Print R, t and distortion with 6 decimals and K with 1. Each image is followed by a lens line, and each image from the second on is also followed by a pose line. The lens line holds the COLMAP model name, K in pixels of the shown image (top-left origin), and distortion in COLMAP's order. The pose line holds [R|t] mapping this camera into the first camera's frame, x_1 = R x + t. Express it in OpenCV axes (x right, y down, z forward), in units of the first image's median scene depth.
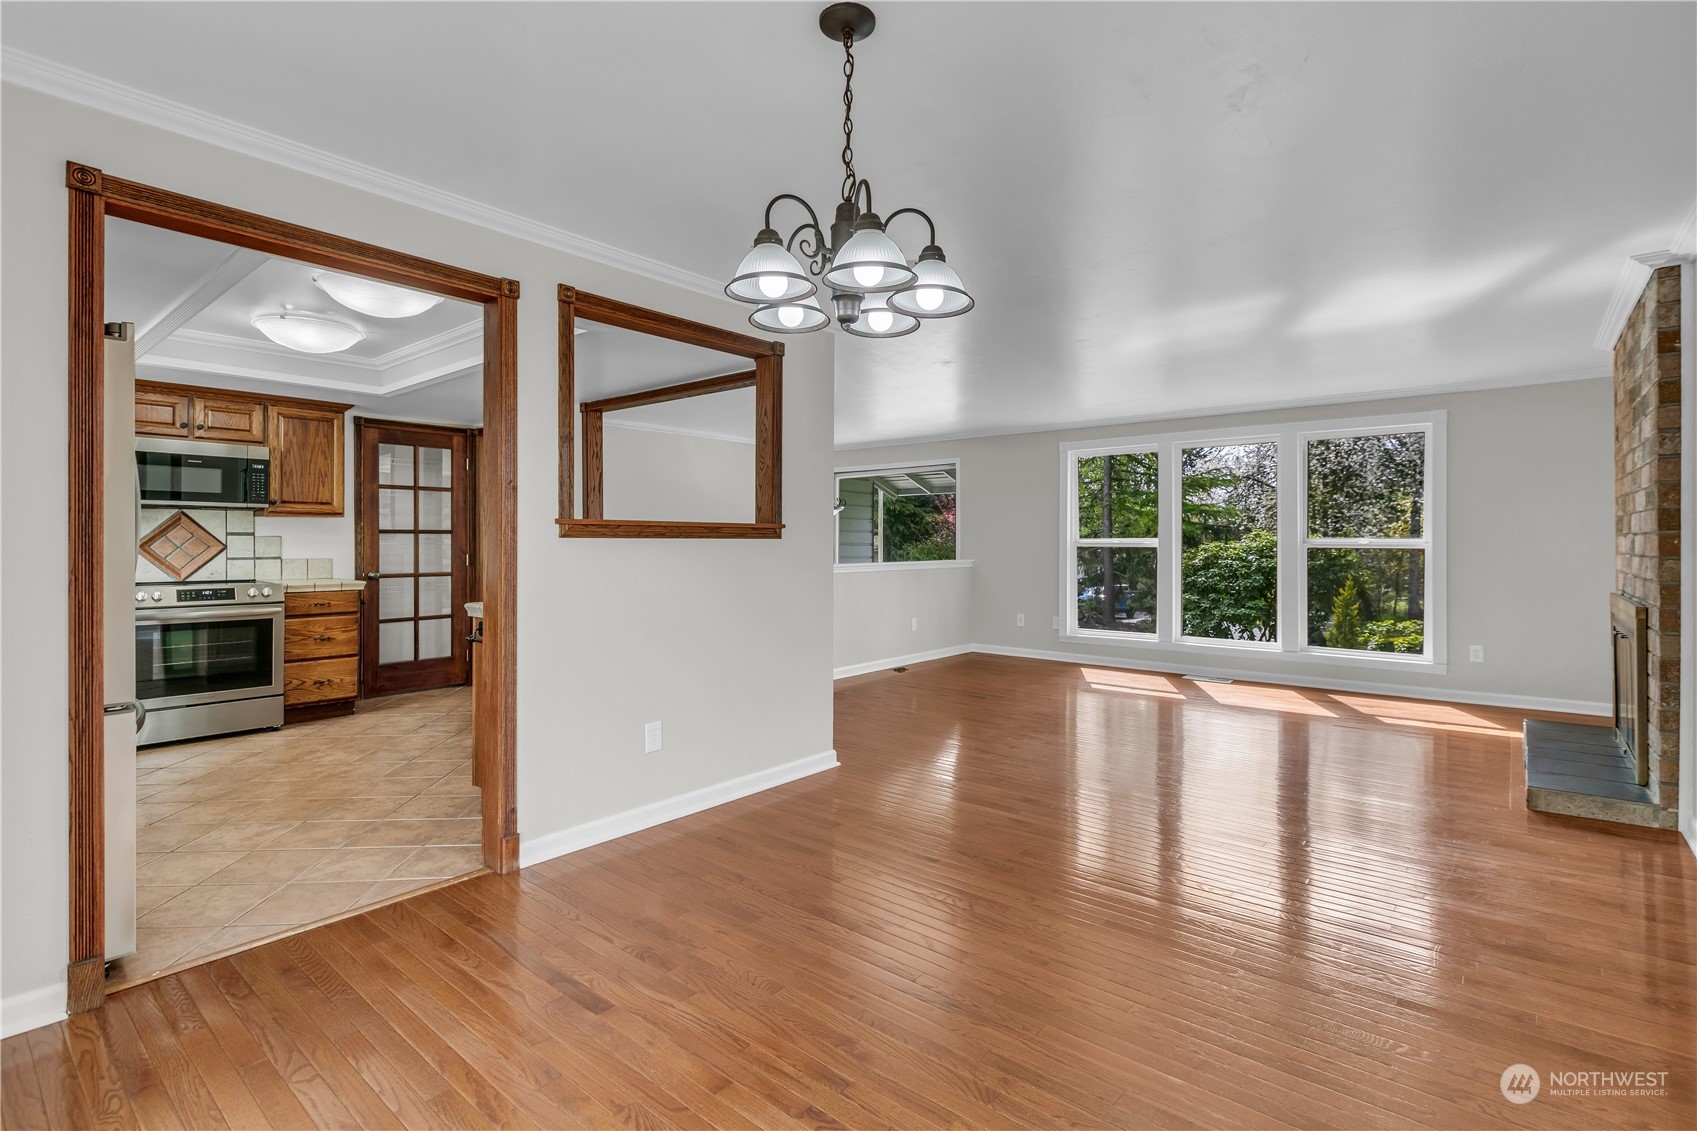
lens RADIAL K [[776.0, 0, 857.9], [0, 776.0, 539.1], [0, 0, 1]] dist [-0.003079, 0.000692]
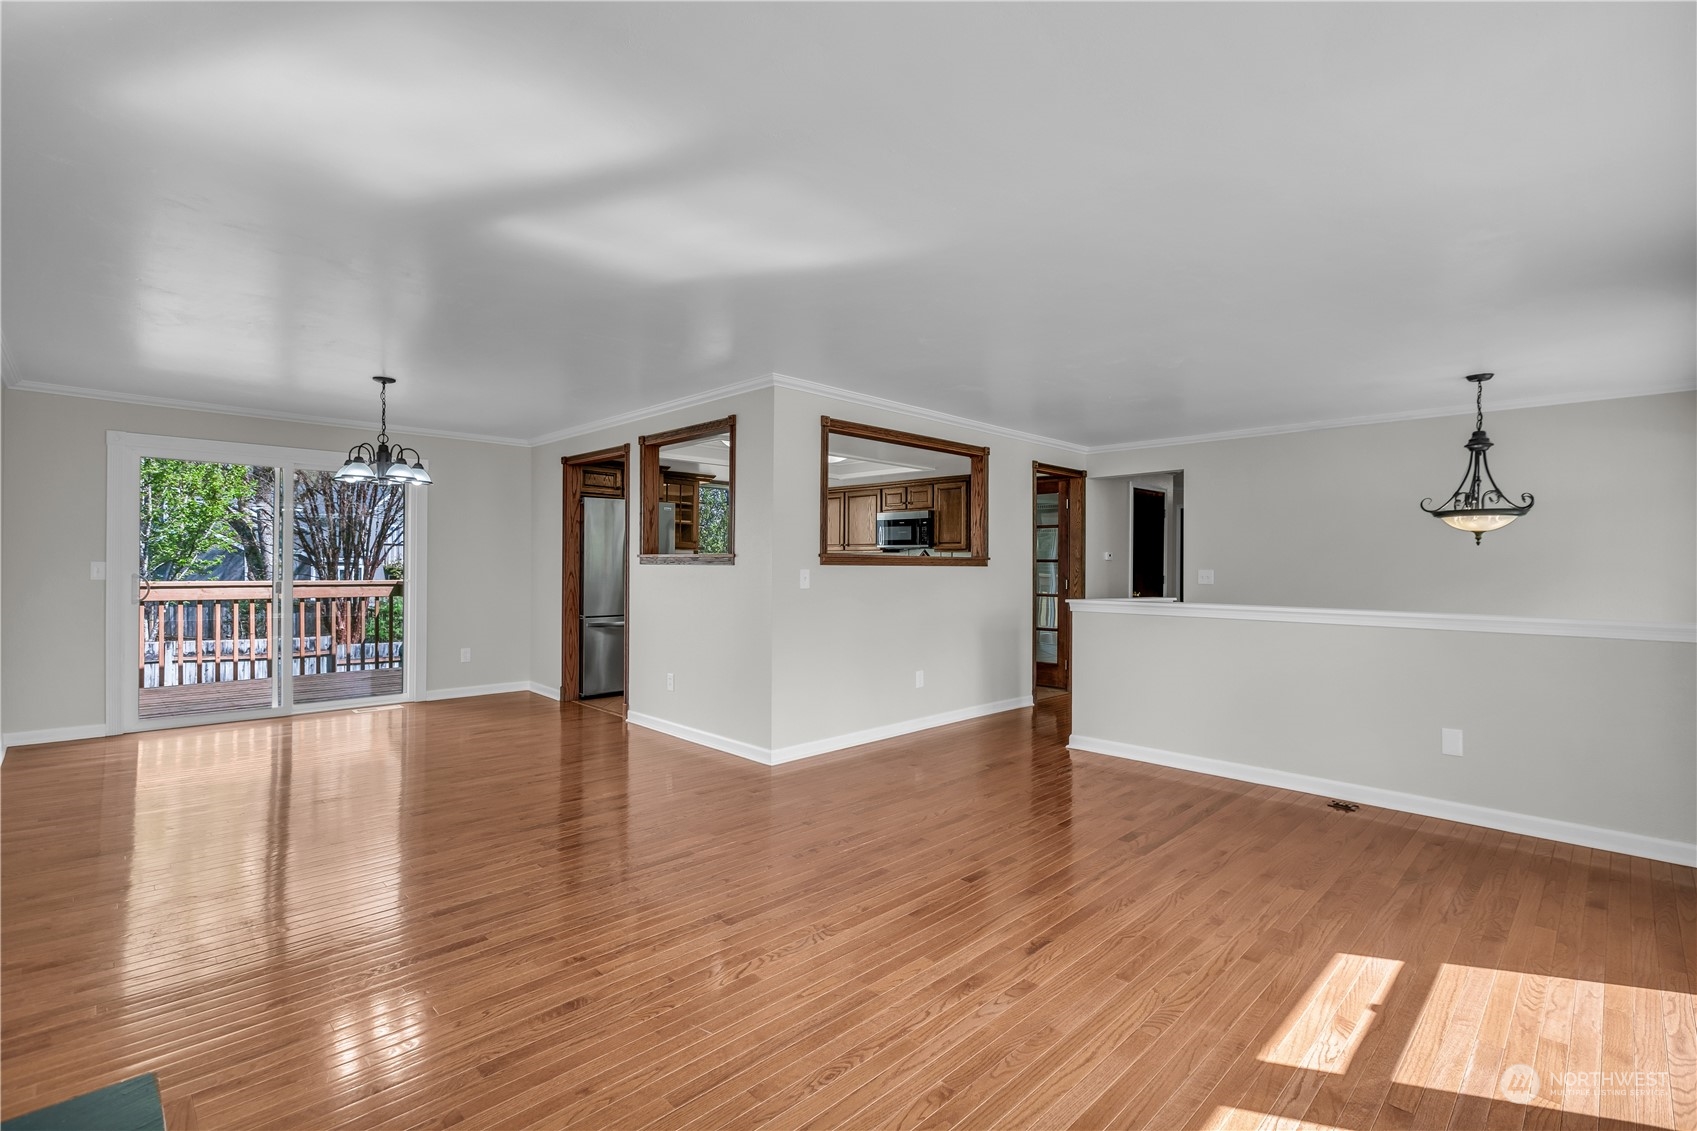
lens RADIAL K [[776.0, 0, 840.5], [0, 776.0, 567.5], [0, 0, 1]] dist [-0.003079, 0.000692]
pose [[-0.110460, 0.001795, -0.993879, 0.876320], [-0.003635, 0.999991, 0.002210, -0.000147], [0.993874, 0.003857, -0.110453, 0.968503]]
